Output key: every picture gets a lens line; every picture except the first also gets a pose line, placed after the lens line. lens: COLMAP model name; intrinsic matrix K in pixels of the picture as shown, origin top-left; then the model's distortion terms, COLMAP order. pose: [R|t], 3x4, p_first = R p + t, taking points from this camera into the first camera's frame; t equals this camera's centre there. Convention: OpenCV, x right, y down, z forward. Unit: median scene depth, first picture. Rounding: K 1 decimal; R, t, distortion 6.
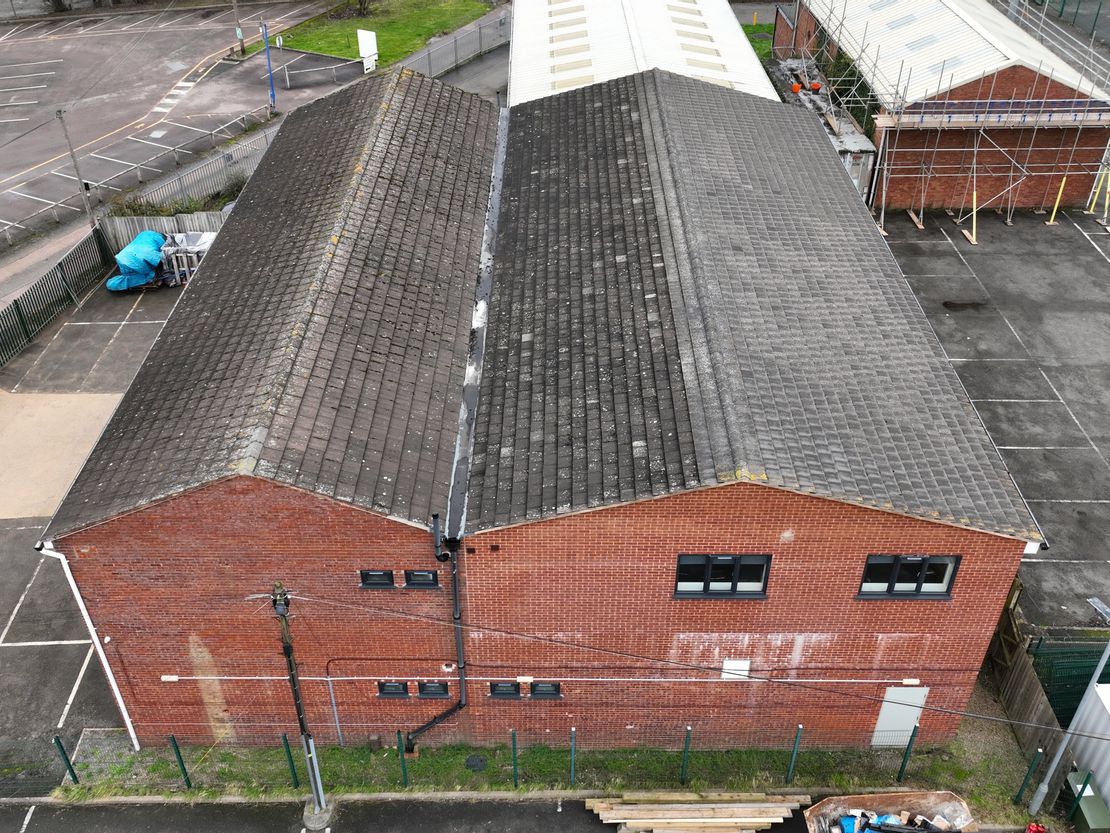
lens RADIAL K [[1042.3, 0, 555.0], [0, 1042.3, 416.5], [0, 0, 1]] dist [0.011759, -0.016317]
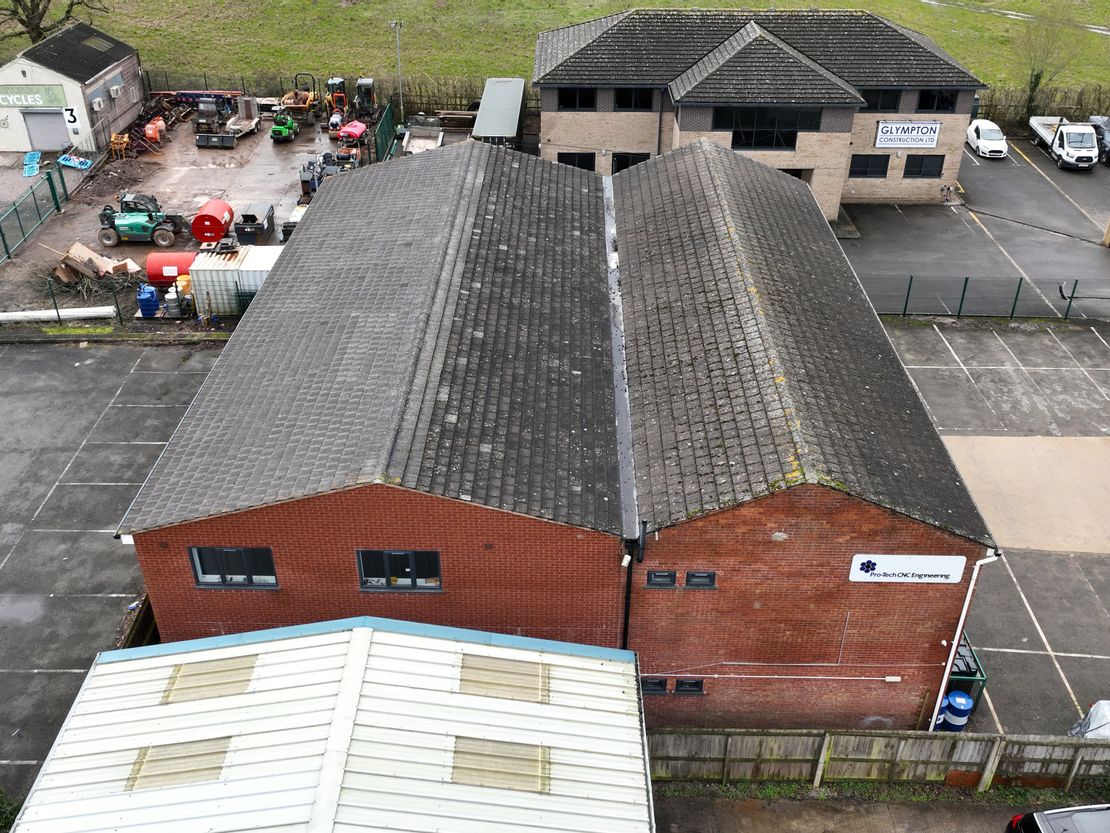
lens RADIAL K [[1042.3, 0, 555.0], [0, 1042.3, 416.5], [0, 0, 1]] dist [0.011759, -0.016317]
pose [[-0.999902, -0.010628, 0.009111, -0.009914], [0.004774, 0.352945, 0.935632, -1.019012], [-0.013160, 0.935584, -0.352860, 1.331360]]
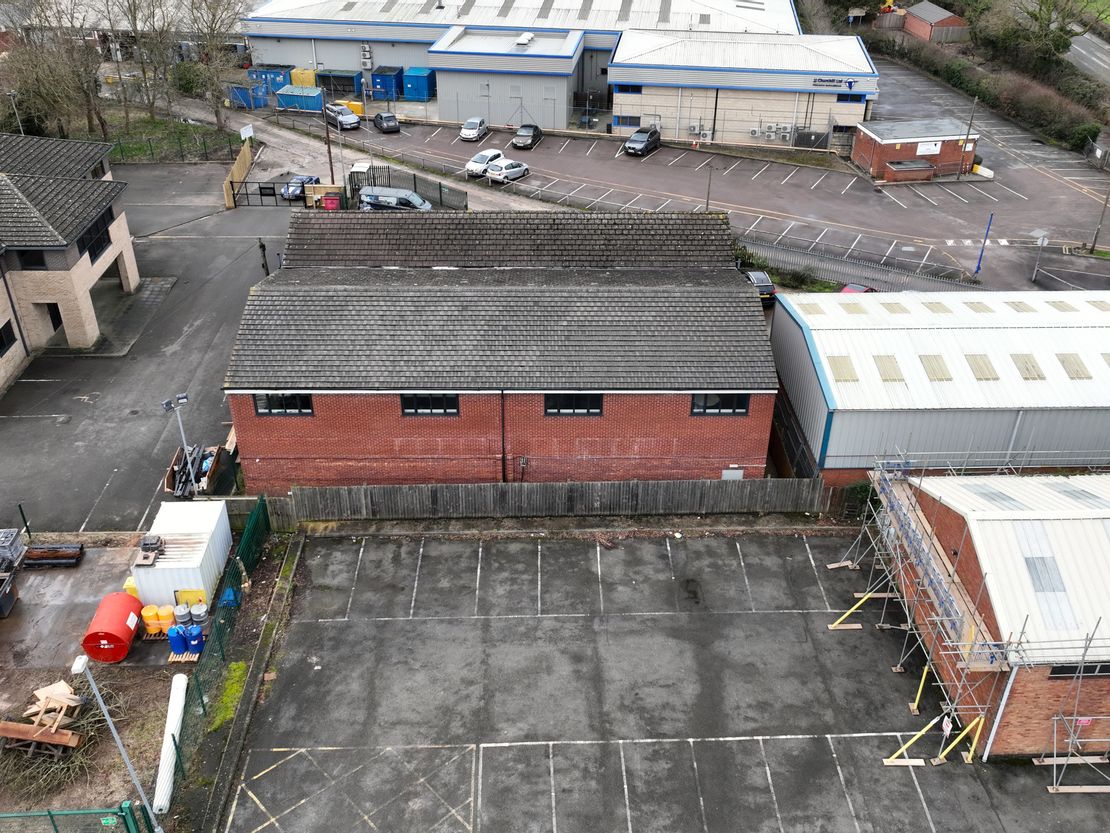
lens RADIAL K [[1042.3, 0, 555.0], [0, 1042.3, 416.5], [0, 0, 1]] dist [0.011759, -0.016317]
pose [[0.014452, 0.538545, -0.842473, 1.398507], [-0.602384, 0.677187, 0.422553, -0.695949], [0.798076, 0.501385, 0.334198, 0.523304]]
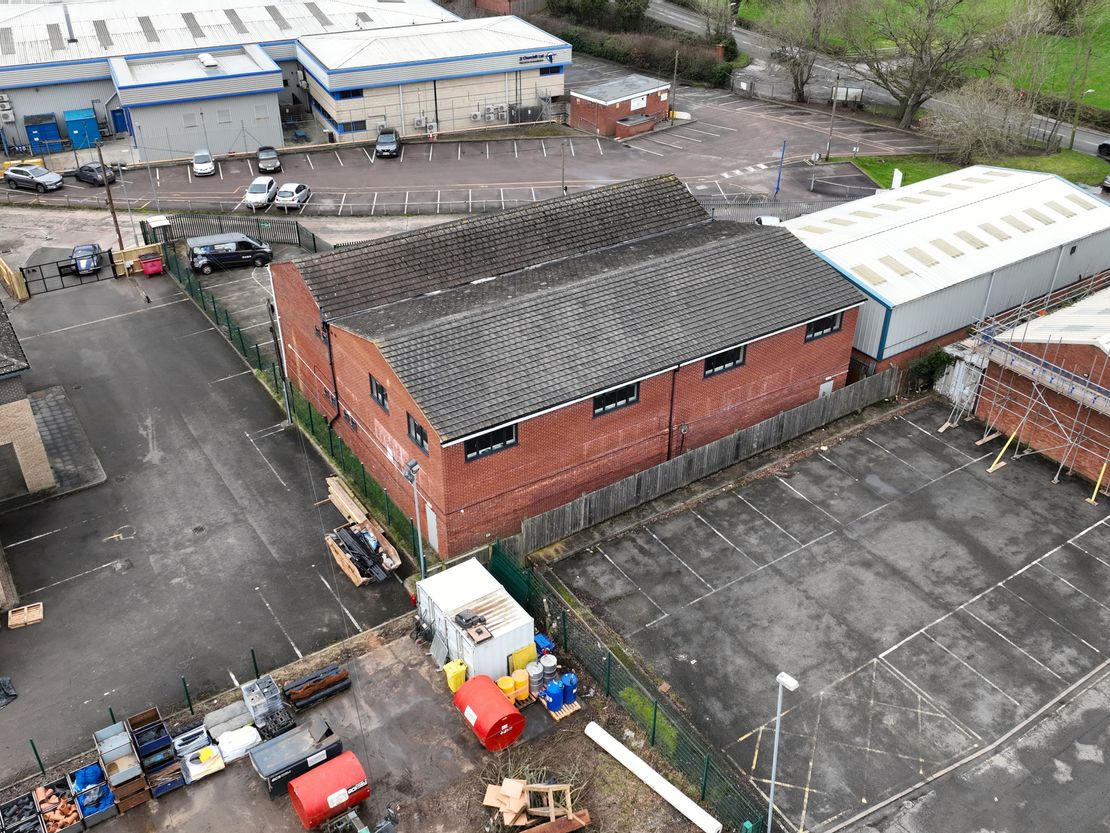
lens RADIAL K [[1042.3, 0, 555.0], [0, 1042.3, 416.5], [0, 0, 1]] dist [0.011759, -0.016317]
pose [[0.544201, 0.453644, -0.705728, 1.189407], [-0.502622, 0.849818, 0.158683, -0.206658], [0.671726, 0.268359, 0.690483, -0.141875]]
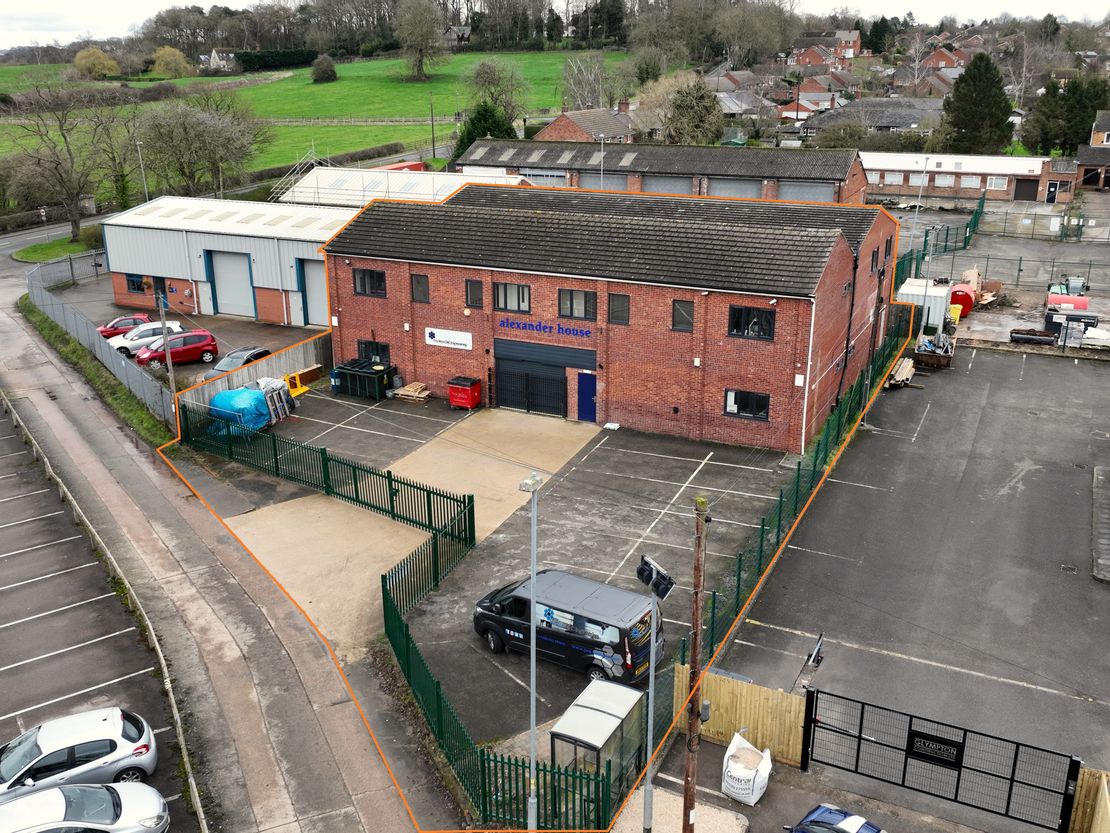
lens RADIAL K [[1042.3, 0, 555.0], [0, 1042.3, 416.5], [0, 0, 1]] dist [0.011759, -0.016317]
pose [[0.441063, -0.300681, 0.845609, -1.464590], [0.543650, 0.839181, 0.014832, 0.012738], [-0.714078, 0.453174, 0.533597, 0.251271]]
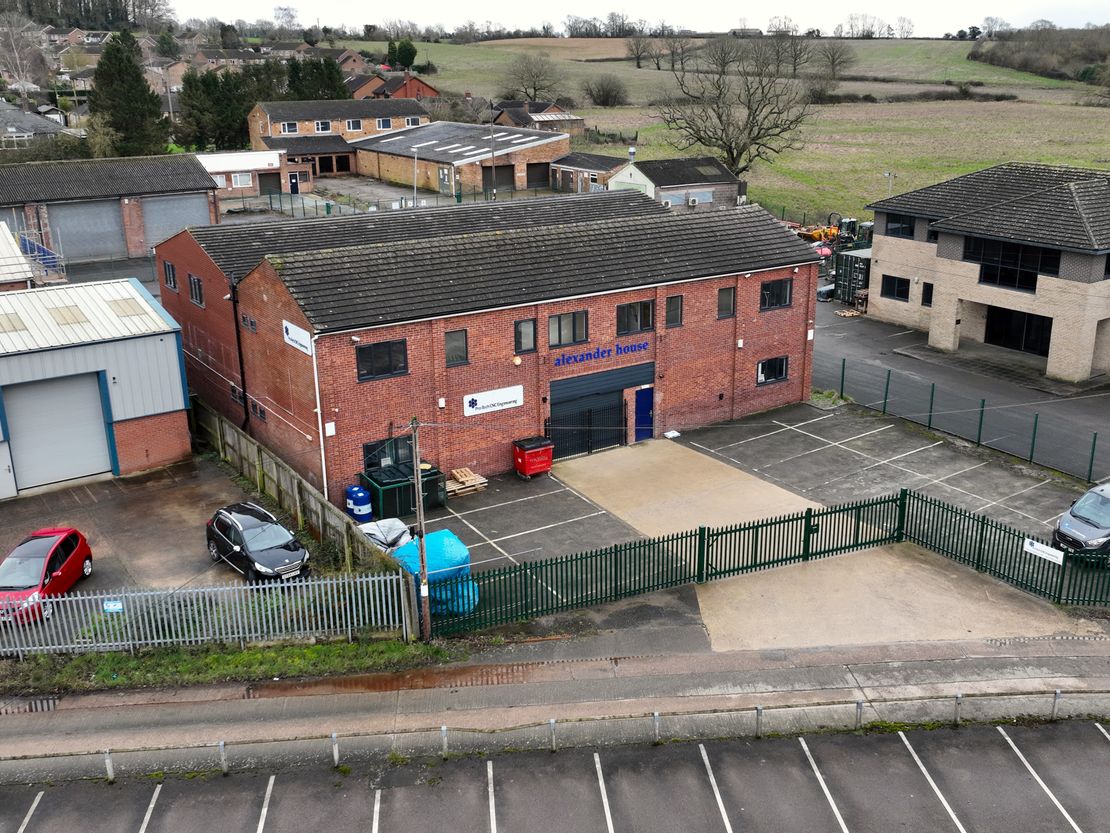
lens RADIAL K [[1172.1, 0, 555.0], [0, 1172.1, 416.5], [0, 0, 1]] dist [0.010725, -0.016273]
pose [[-0.585475, -0.252408, 0.770395, -1.323793], [0.482174, 0.655520, 0.581207, -0.856968], [-0.651711, 0.711747, -0.262086, 1.397659]]
